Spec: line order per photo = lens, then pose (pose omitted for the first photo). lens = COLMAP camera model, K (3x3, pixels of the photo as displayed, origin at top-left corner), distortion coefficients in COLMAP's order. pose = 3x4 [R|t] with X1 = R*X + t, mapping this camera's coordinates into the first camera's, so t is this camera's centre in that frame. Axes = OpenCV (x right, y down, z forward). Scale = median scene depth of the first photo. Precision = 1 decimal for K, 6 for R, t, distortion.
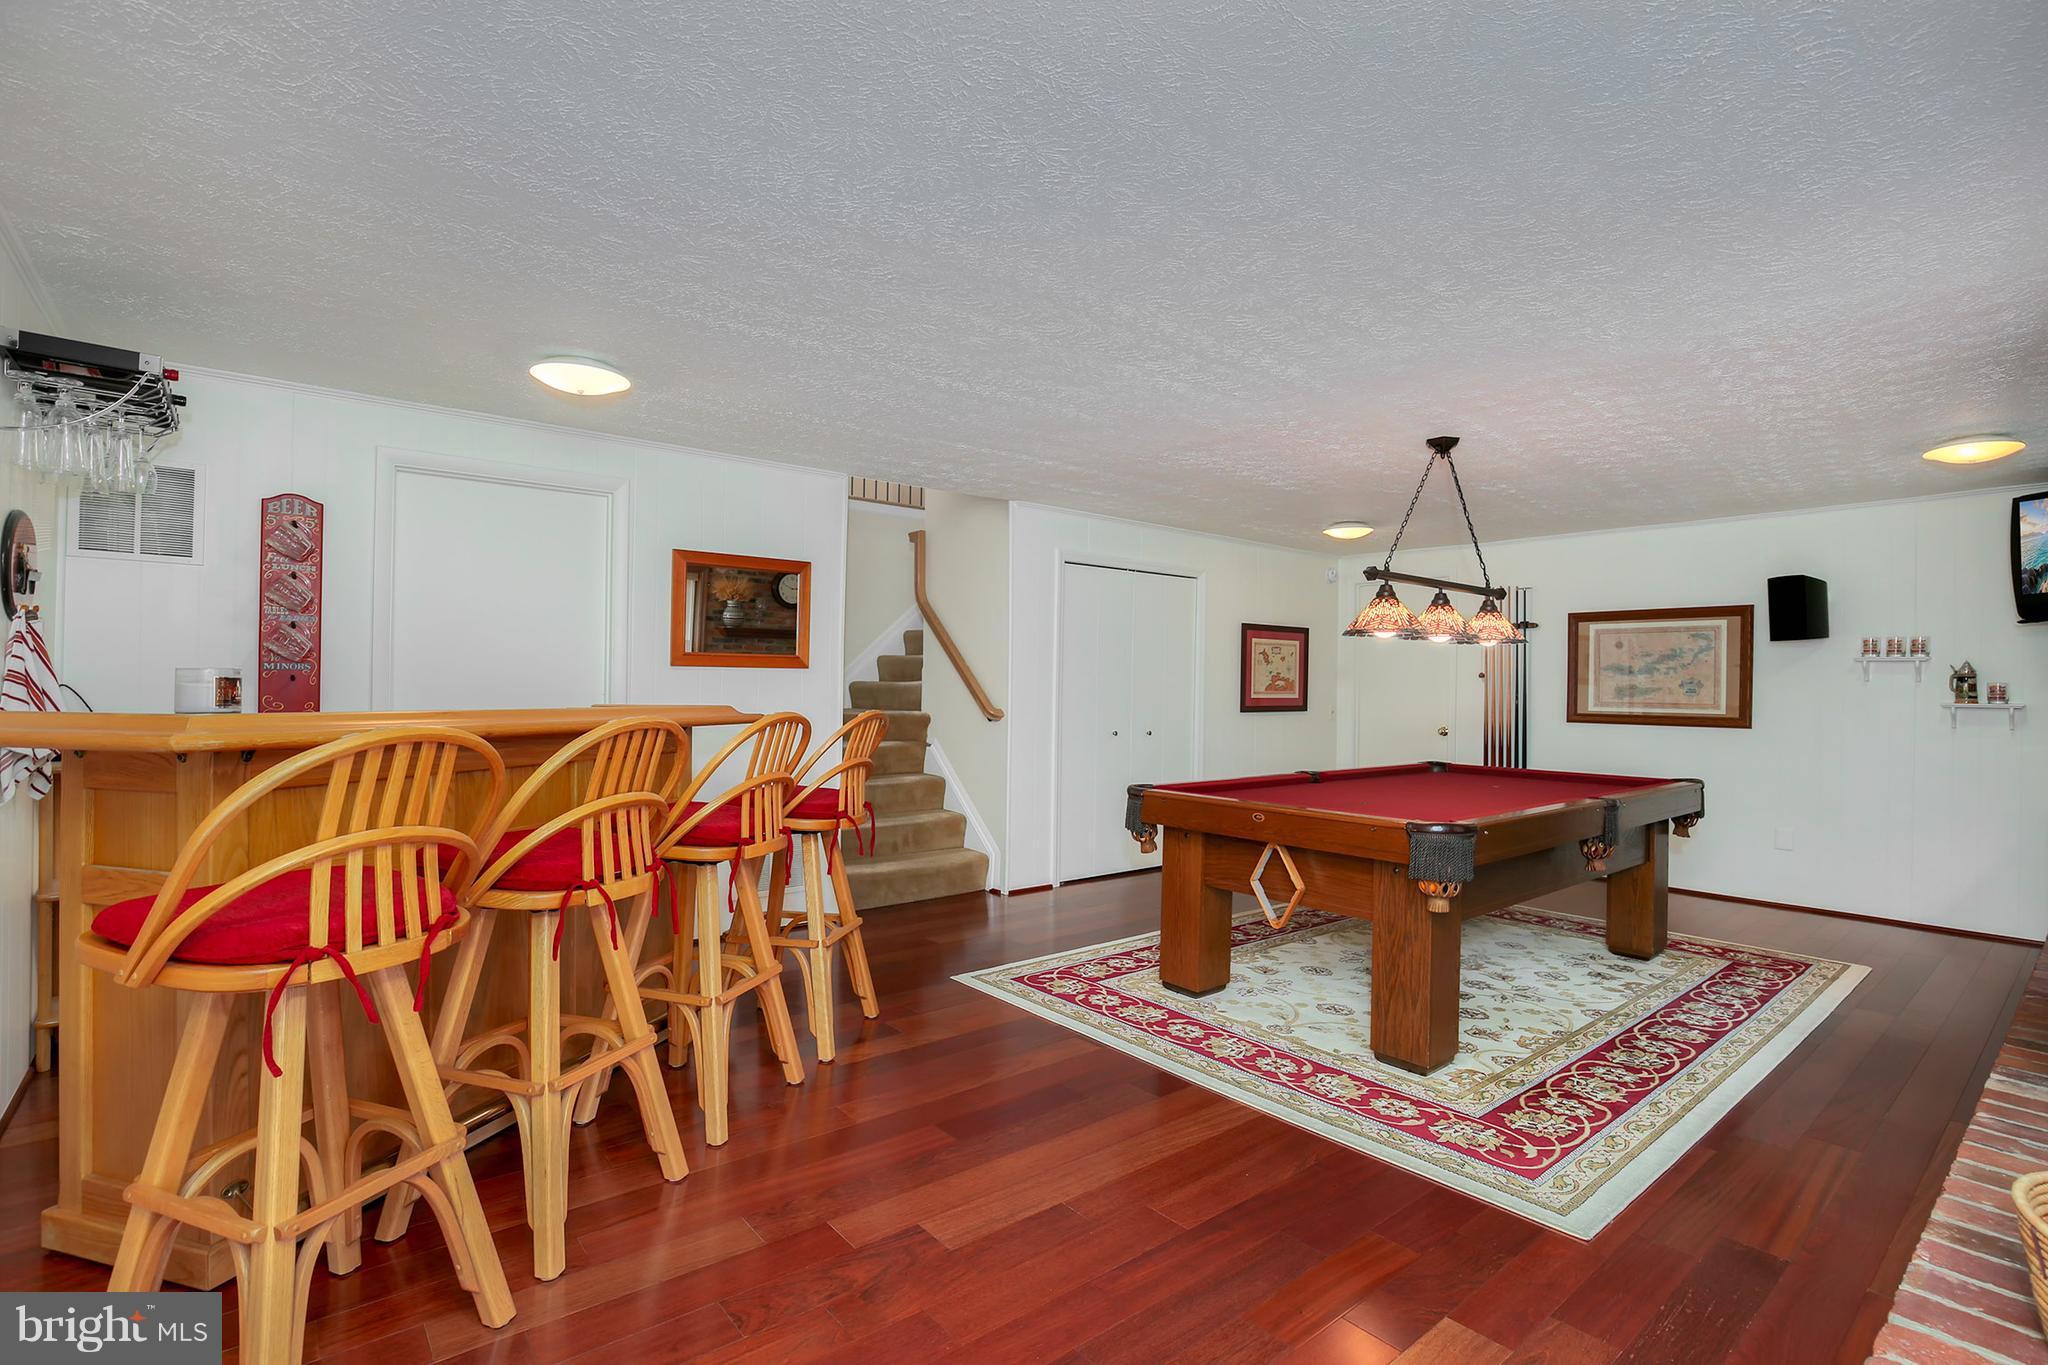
lens RADIAL K [[936.9, 0, 1021.6], [0, 936.9, 686.4], [0, 0, 1]] dist [-0.040630, -0.001369]
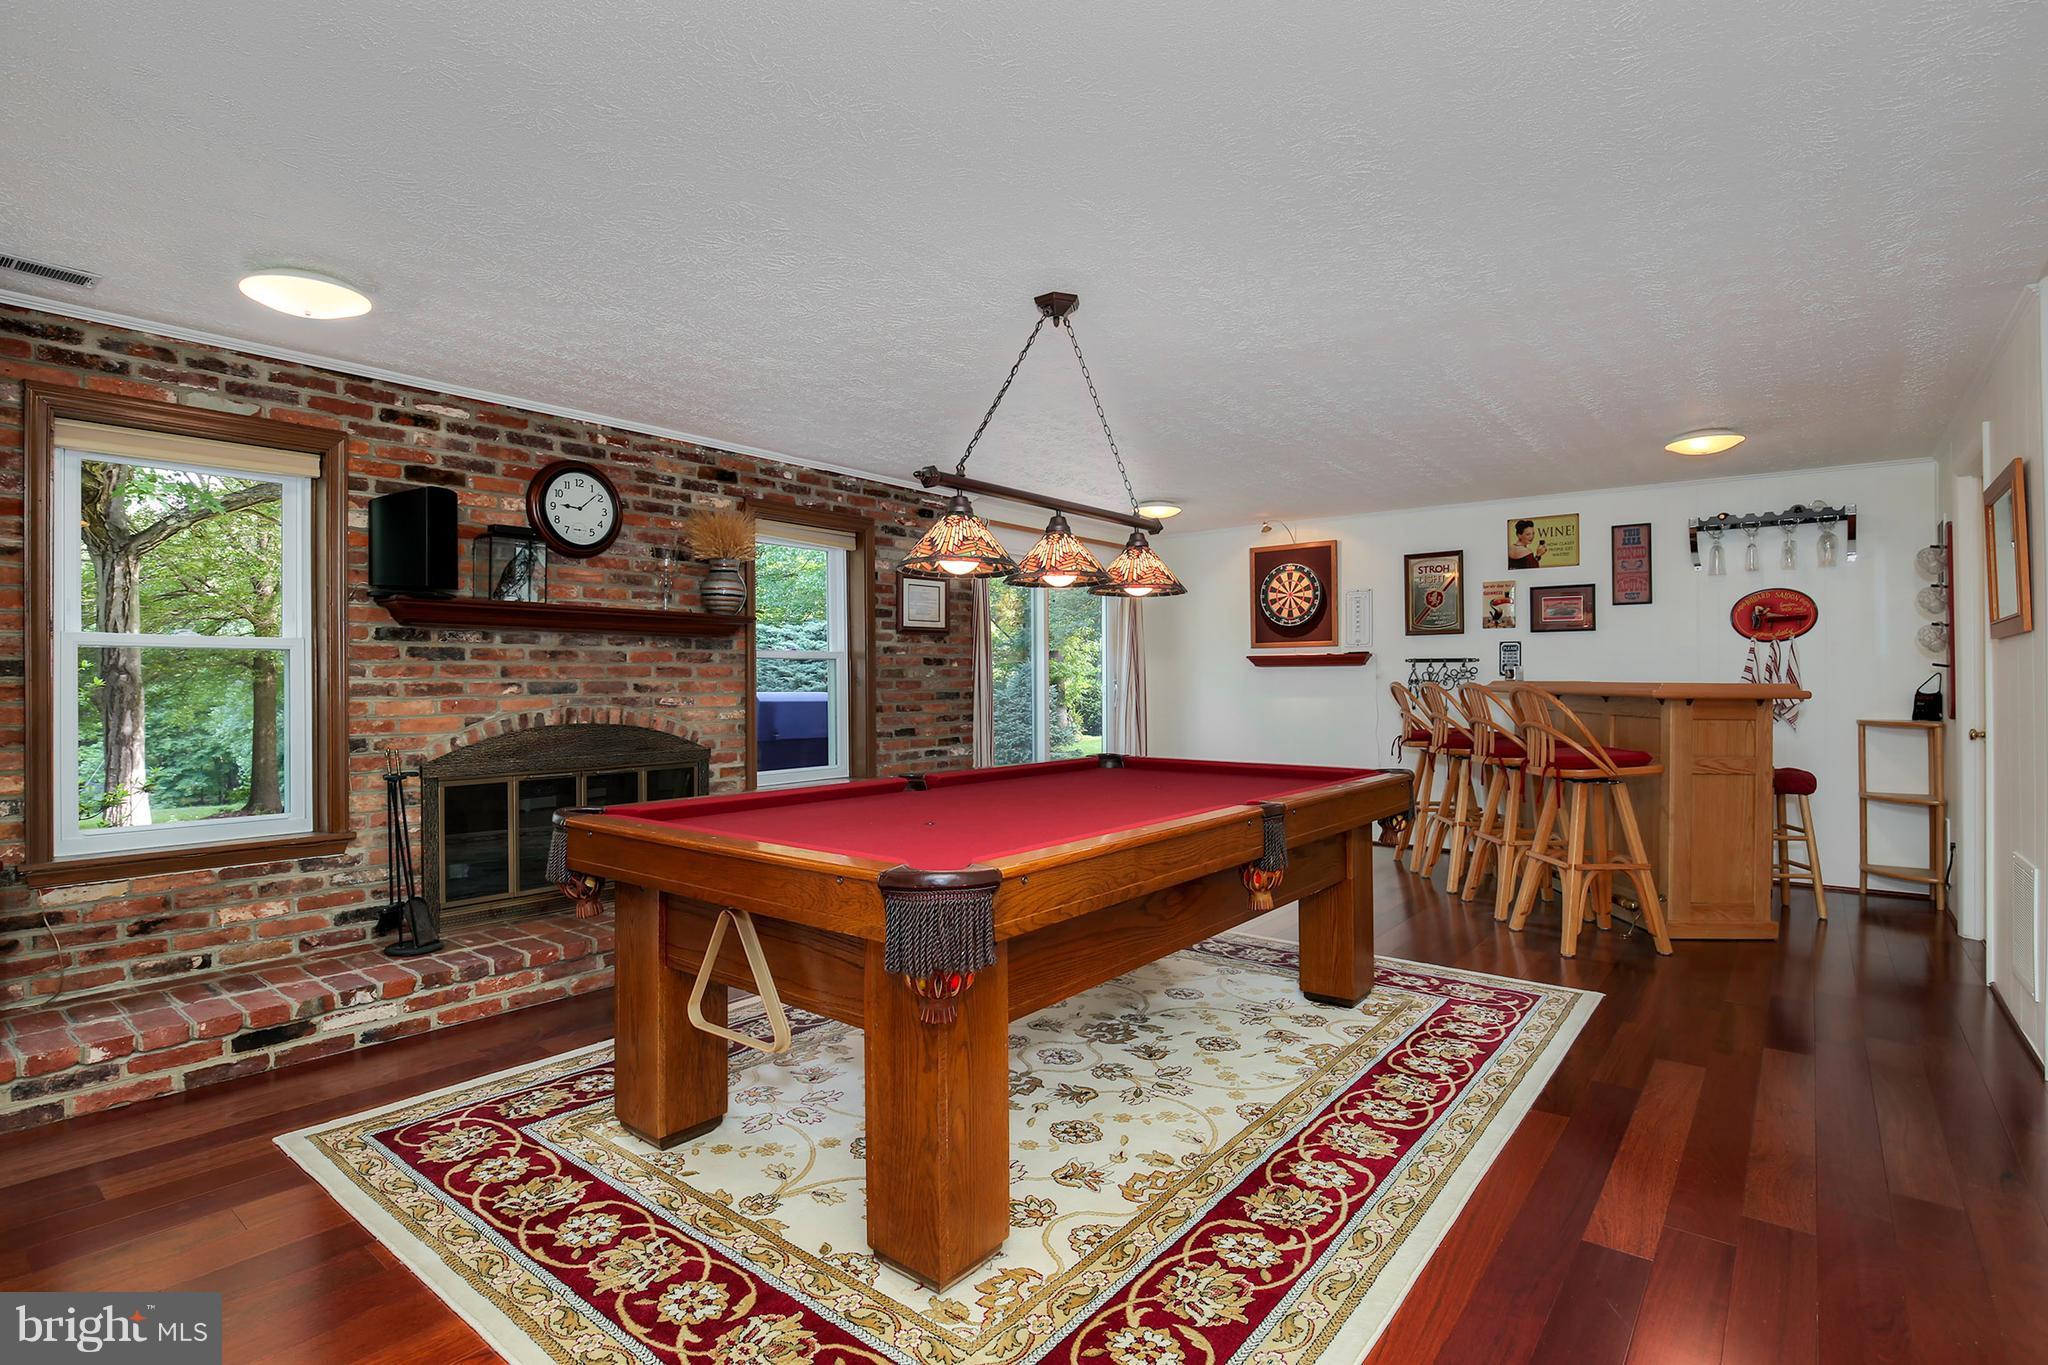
lens RADIAL K [[1005.5, 0, 1026.5], [0, 1005.5, 677.5], [0, 0, 1]] dist [-0.023604, 0.001043]
pose [[0.973474, -0.019241, 0.227987, 0.291541], [0.018037, 0.999810, 0.007361, 0.018084], [-0.228086, -0.003054, 0.973636, 0.302704]]
